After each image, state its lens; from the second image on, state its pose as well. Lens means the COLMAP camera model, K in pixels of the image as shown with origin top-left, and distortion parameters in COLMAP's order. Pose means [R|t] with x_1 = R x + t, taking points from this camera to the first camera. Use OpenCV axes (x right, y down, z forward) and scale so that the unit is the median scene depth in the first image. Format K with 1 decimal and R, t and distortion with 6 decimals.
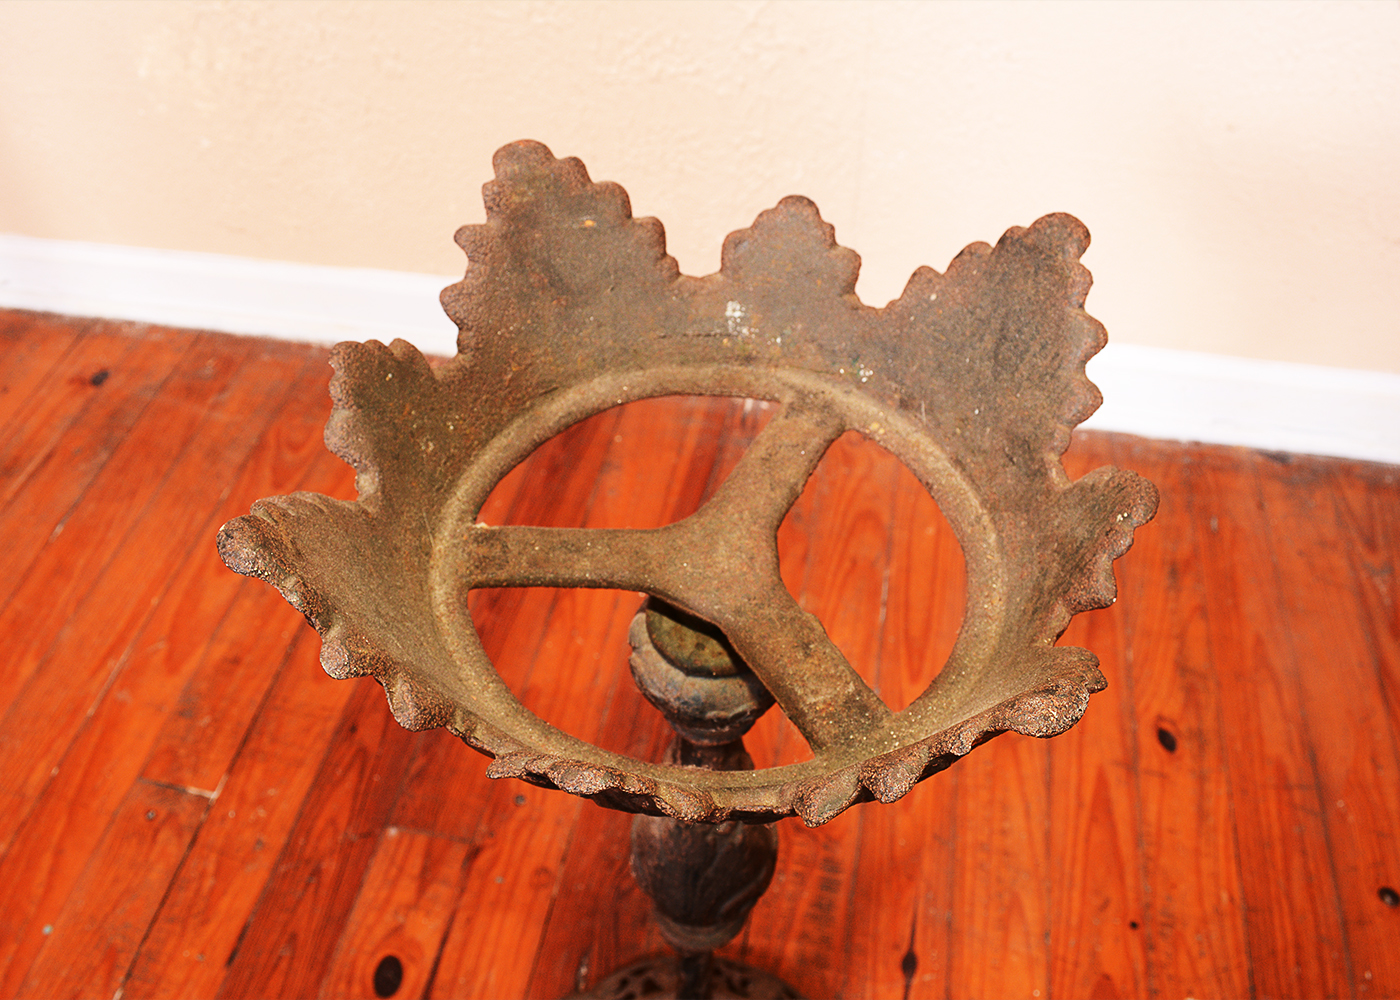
lens RADIAL K [[1205.9, 0, 700.0], [0, 1205.9, 500.0], [0, 0, 1]] dist [-0.010517, -0.003297]
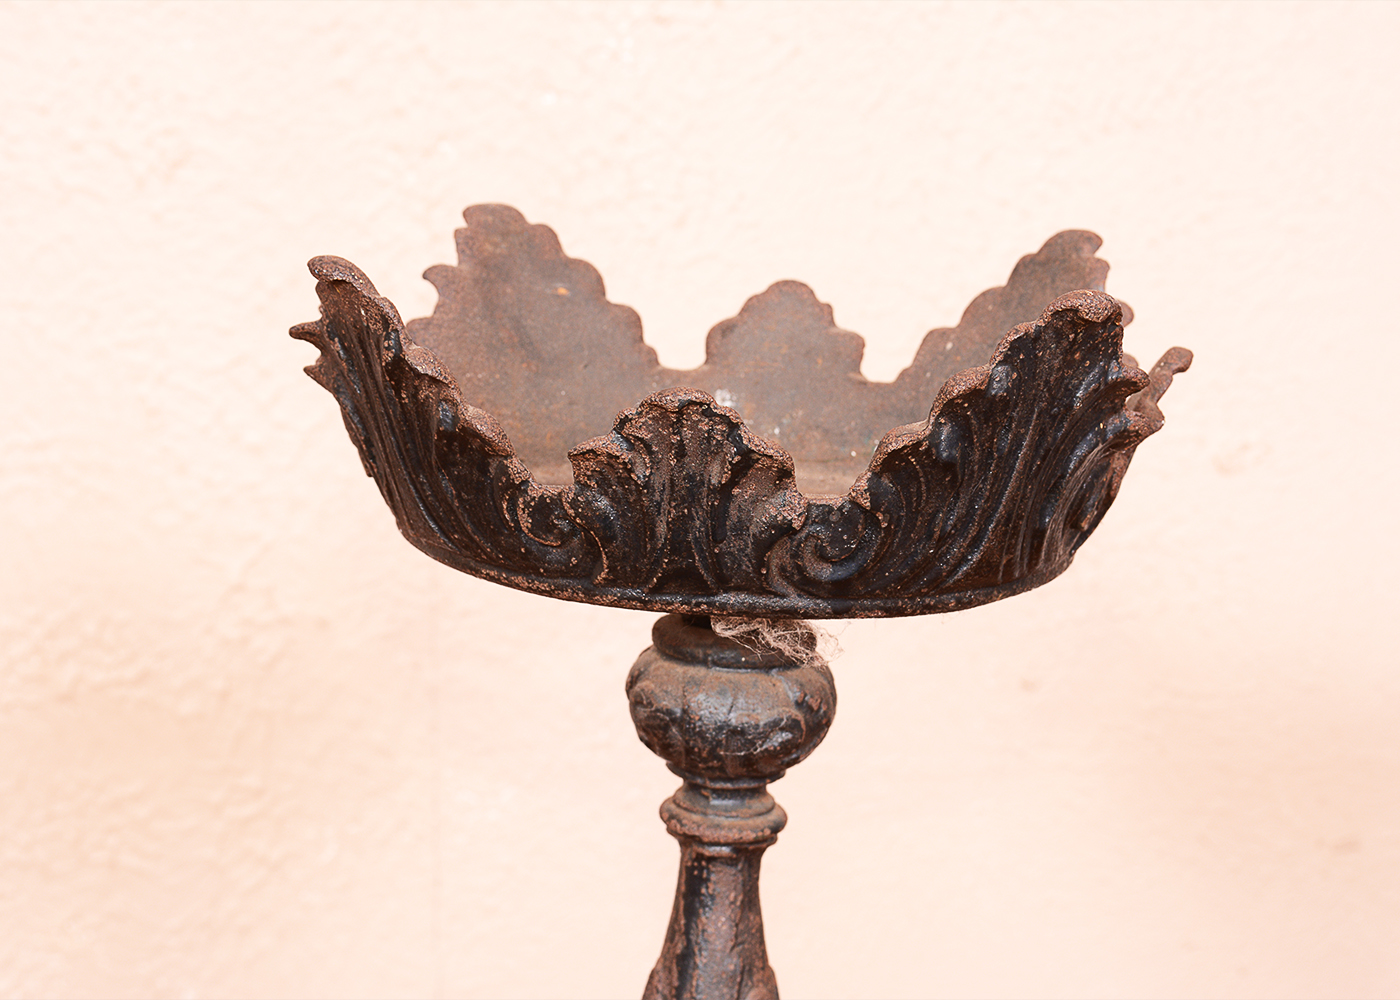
lens RADIAL K [[2666.2, 0, 700.0], [0, 2666.2, 500.0], [0, 0, 1]] dist [0.059124, 0.062322]
pose [[0.993176, 0.009613, 0.116232, -0.216950], [0.057789, 0.825094, -0.562032, 1.007759], [-0.101305, 0.564914, 0.818908, -0.540996]]
